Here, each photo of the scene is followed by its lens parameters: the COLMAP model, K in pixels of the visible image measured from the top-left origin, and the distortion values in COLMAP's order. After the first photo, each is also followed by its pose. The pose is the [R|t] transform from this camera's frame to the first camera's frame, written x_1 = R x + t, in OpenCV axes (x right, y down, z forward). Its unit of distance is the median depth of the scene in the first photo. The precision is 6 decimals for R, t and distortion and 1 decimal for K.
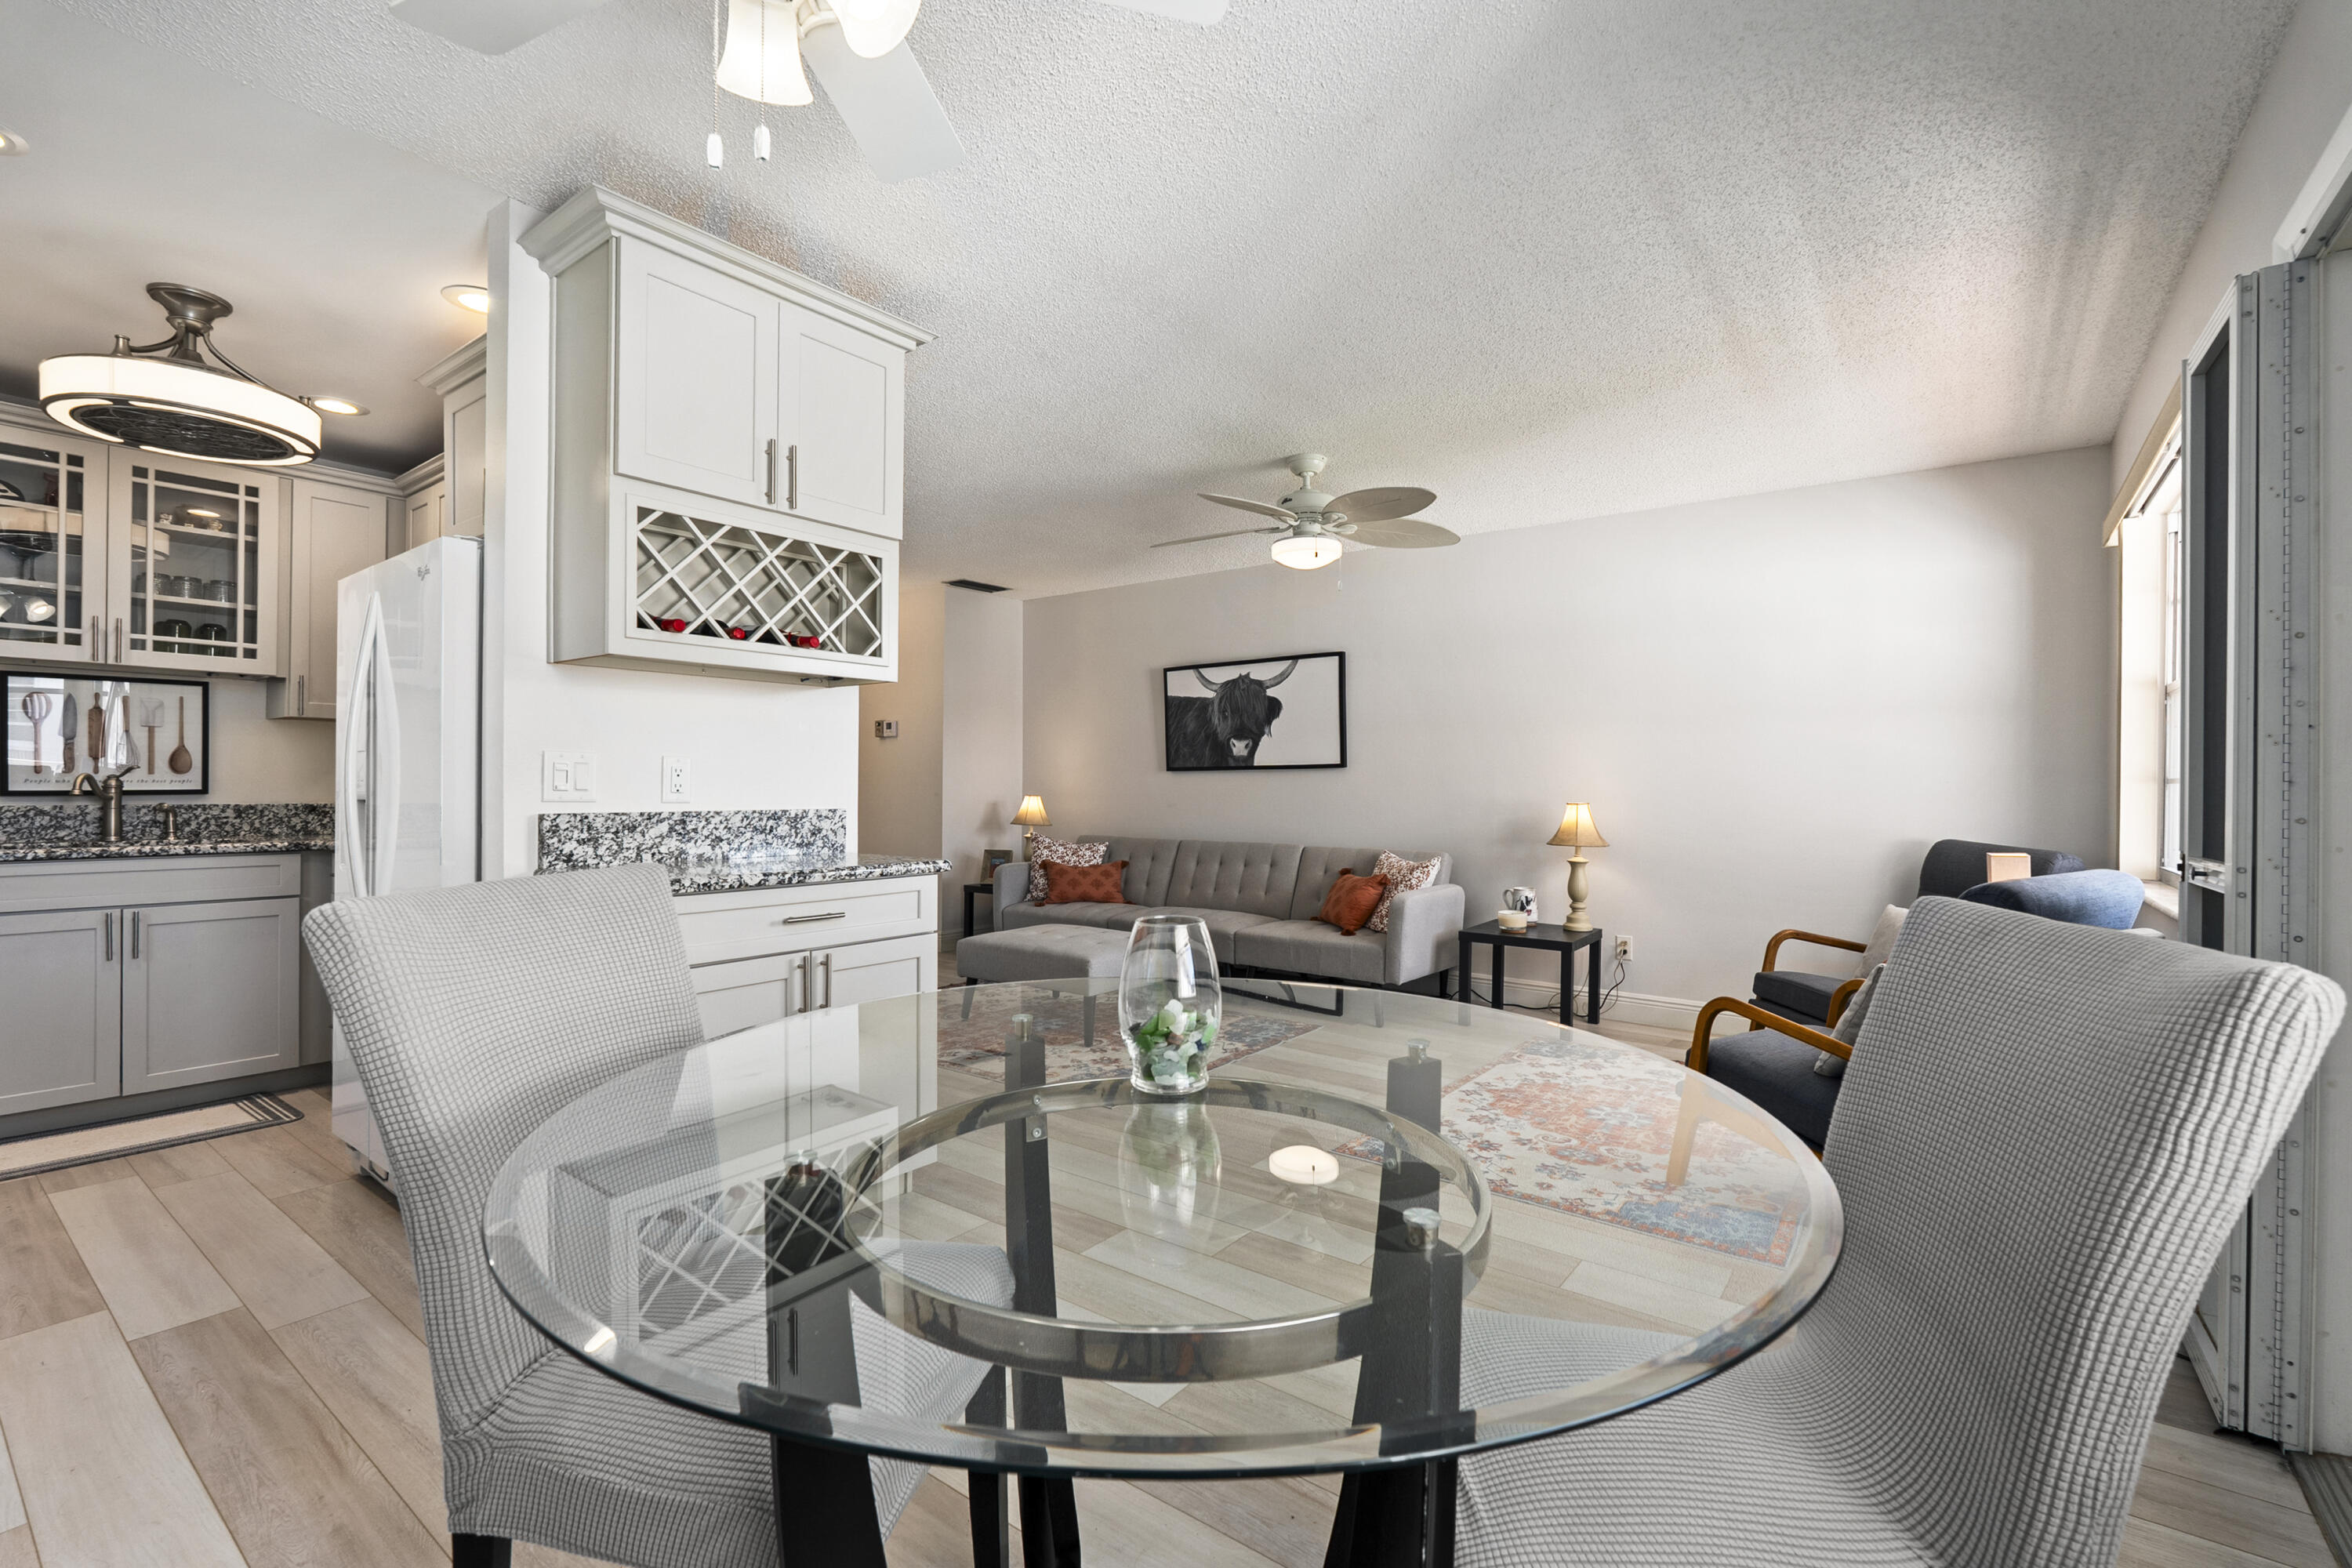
lens RADIAL K [[1039.8, 0, 1171.9], [0, 1039.8, 782.8], [0, 0, 1]] dist [-0.006894, 0.001639]
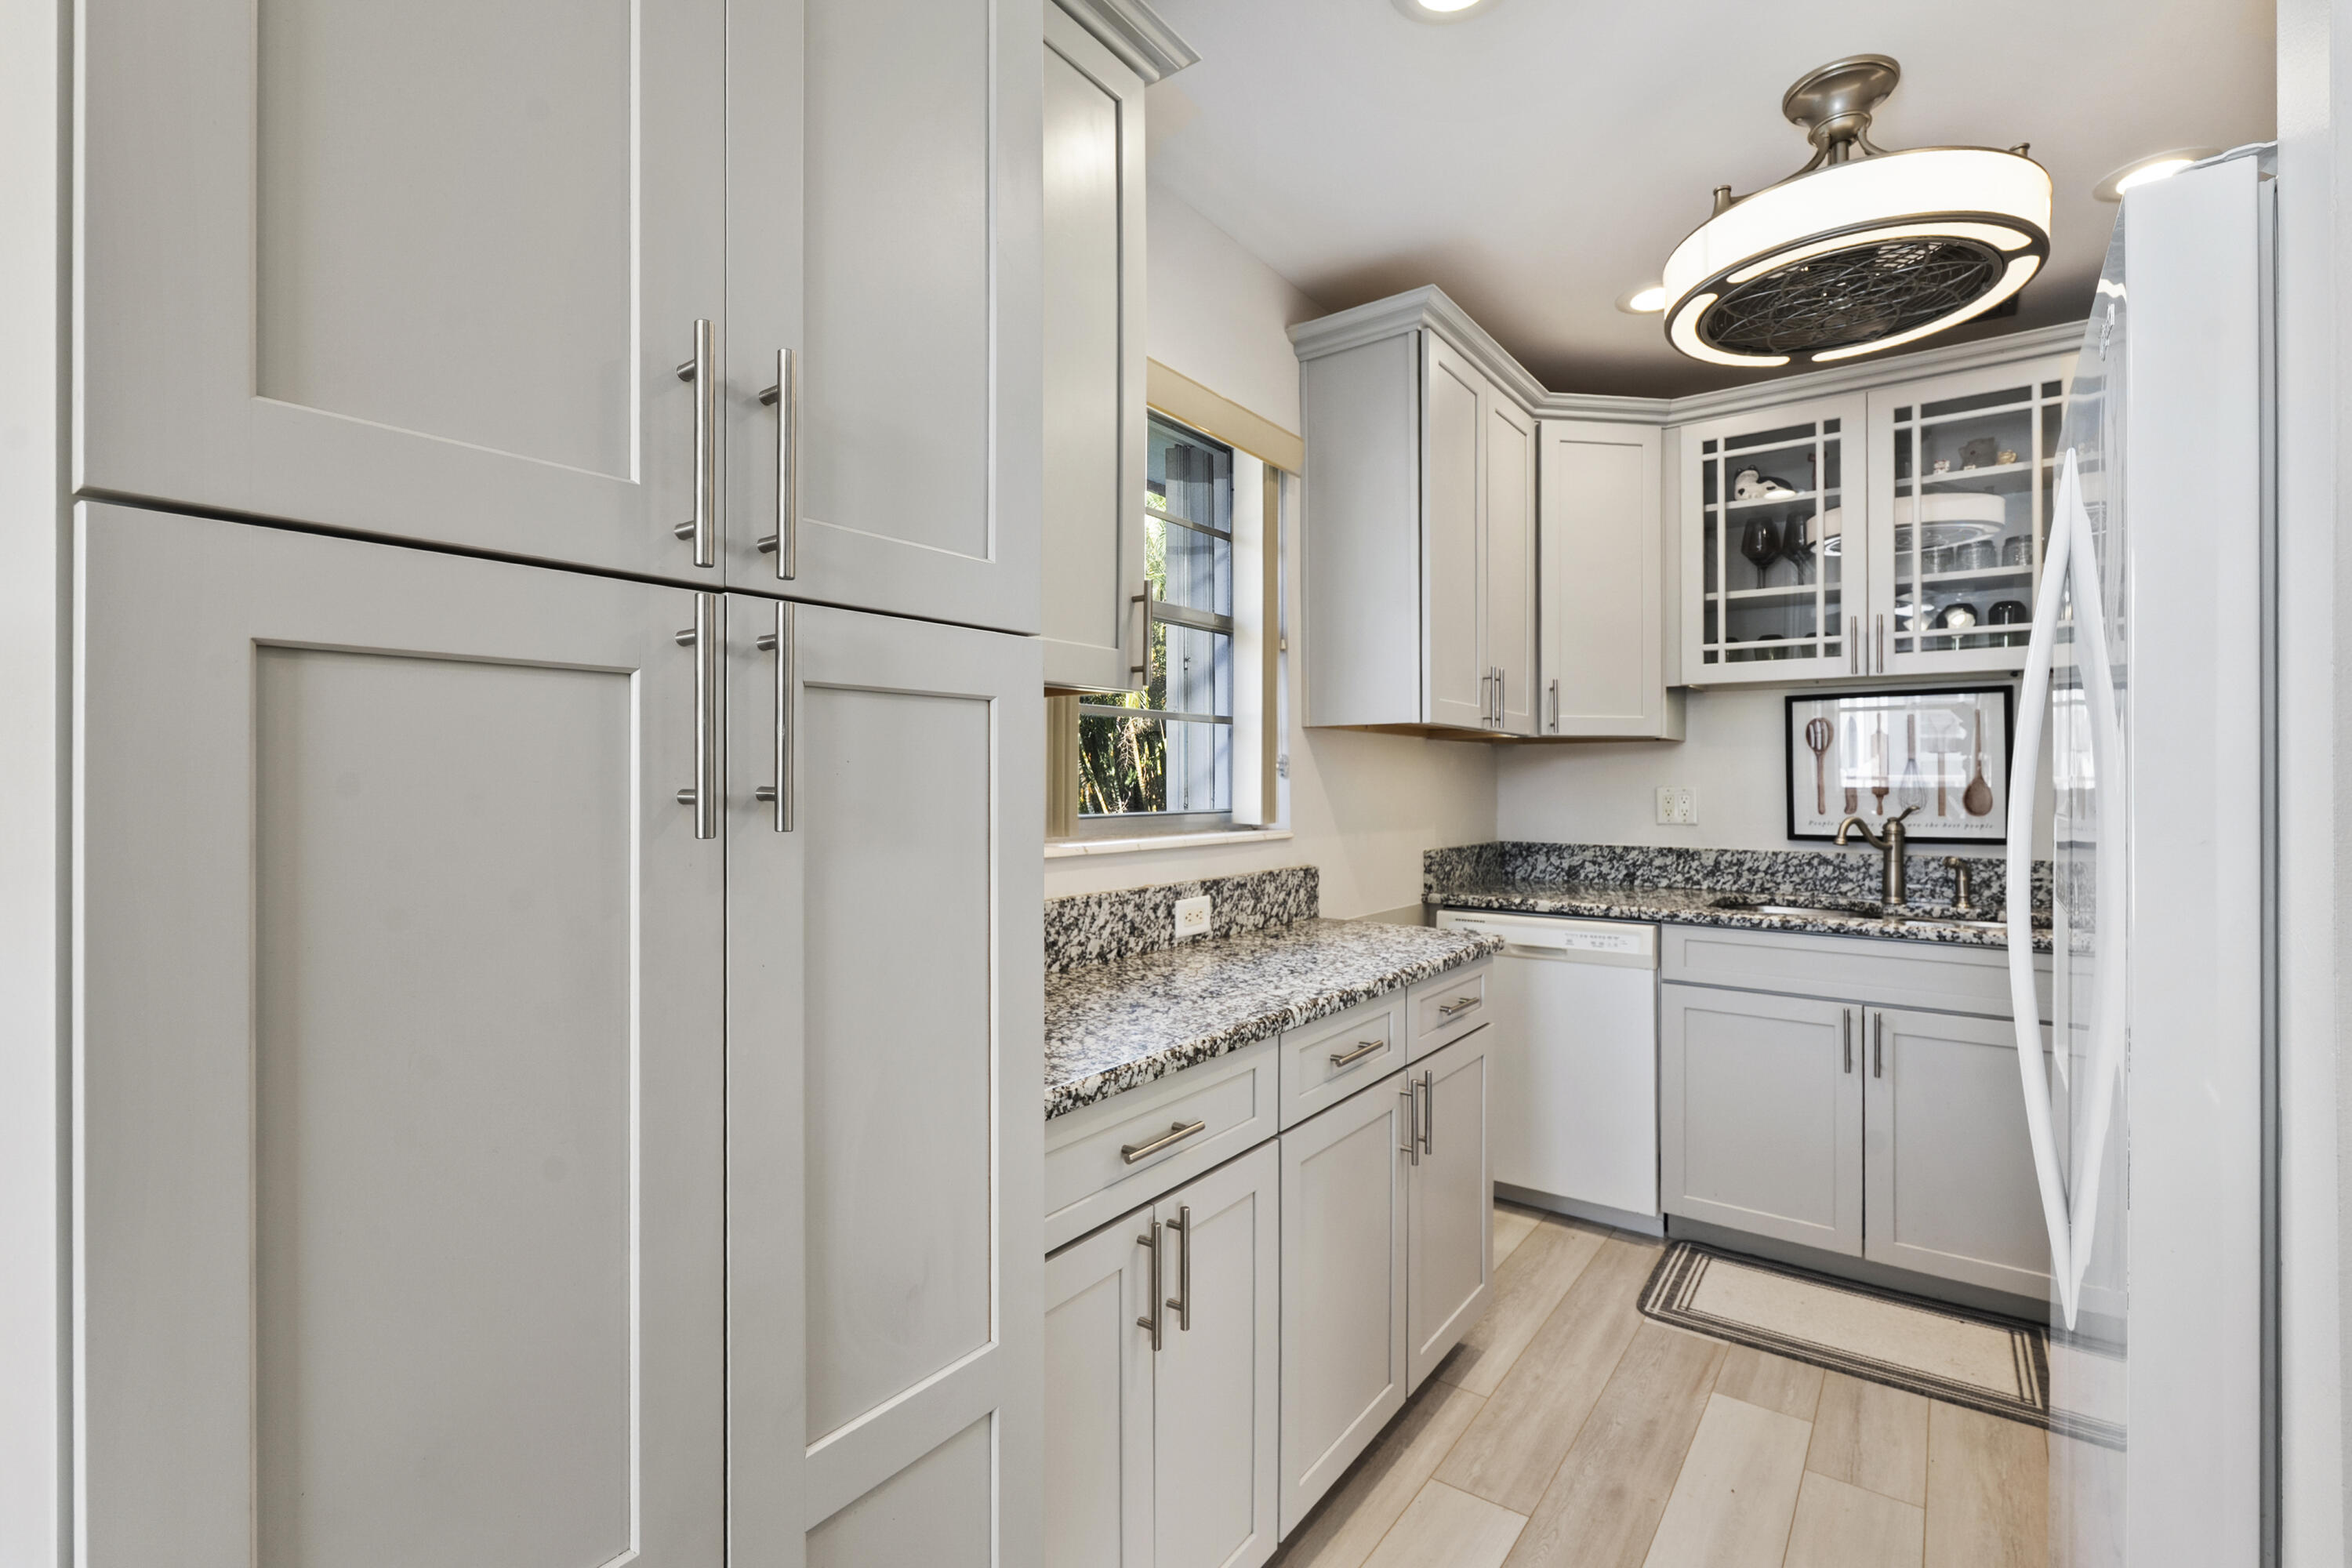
lens RADIAL K [[1039.8, 0, 1167.8], [0, 1039.8, 775.3], [0, 0, 1]] dist [-0.006894, 0.001639]
pose [[0.010409, -0.008812, -0.999907, -0.228838], [0.002627, 0.999958, -0.008786, -0.031044], [0.999942, -0.002535, 0.010432, 0.408769]]
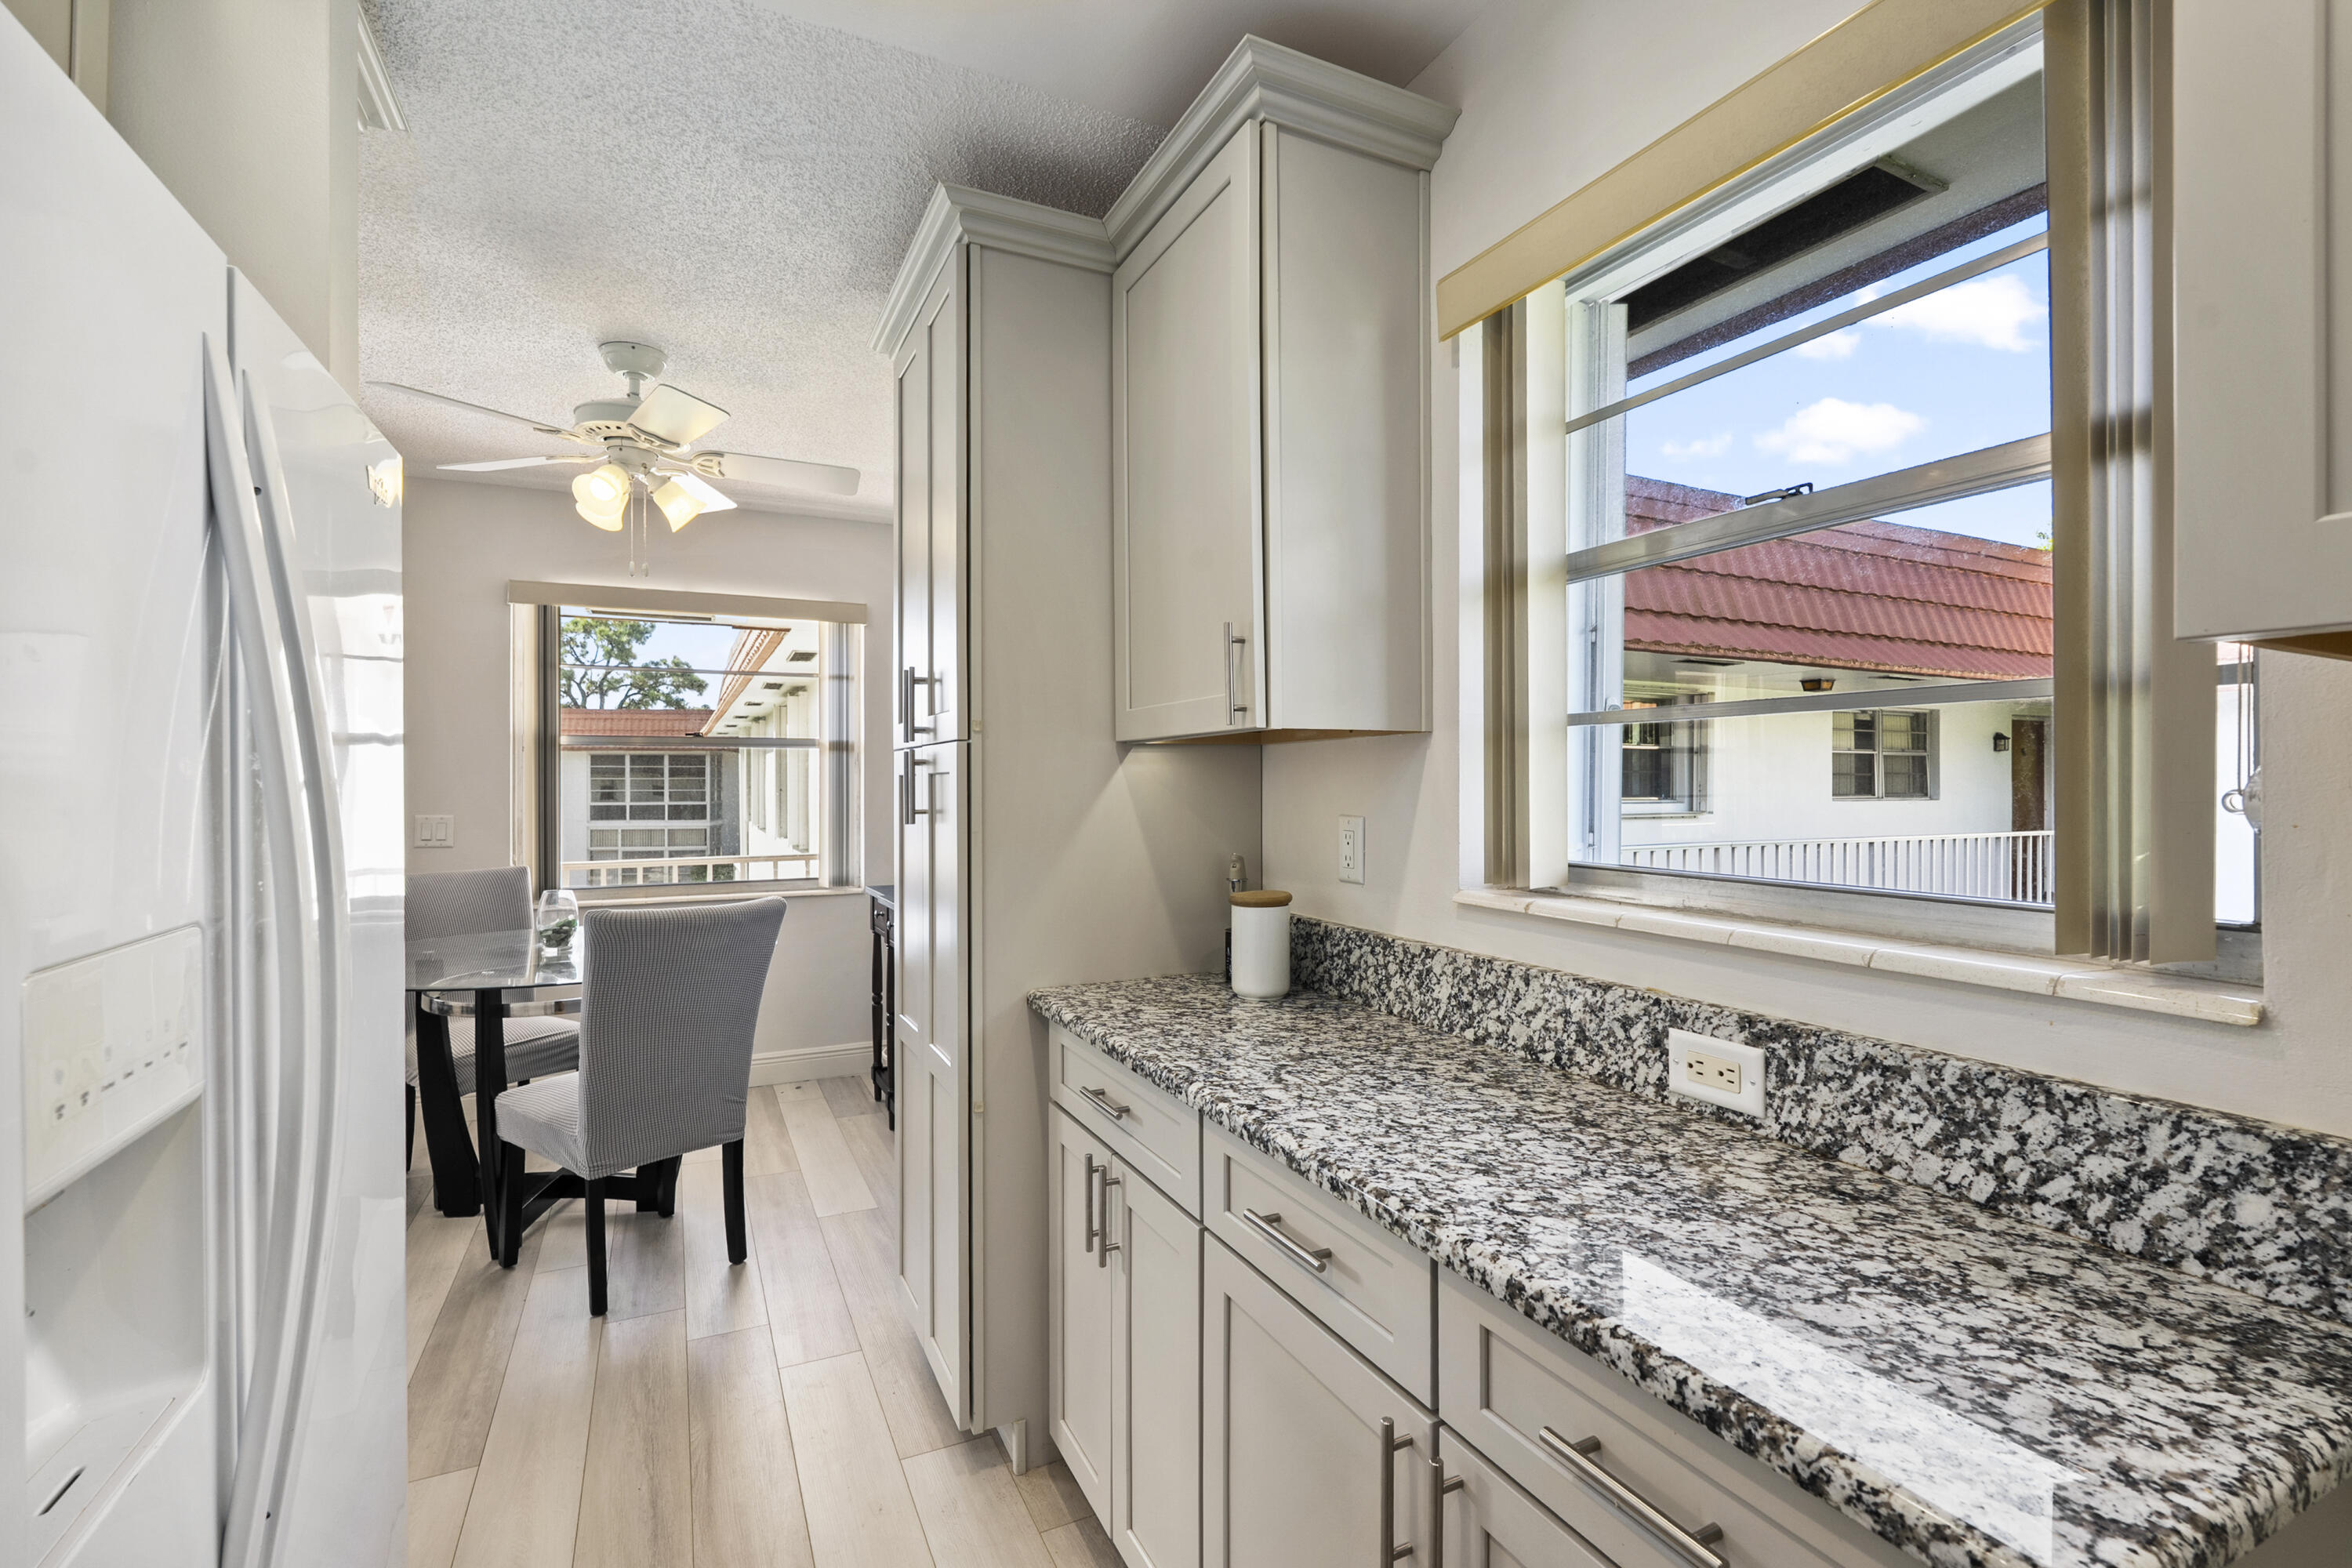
lens RADIAL K [[1039.8, 0, 1182.2], [0, 1039.8, 764.1], [0, 0, 1]] dist [-0.006894, 0.001639]
pose [[-0.895595, 0.003540, 0.444856, -0.754537], [-0.004534, 0.999844, -0.017083, -0.045244], [-0.444847, -0.017316, -0.895439, 0.759215]]
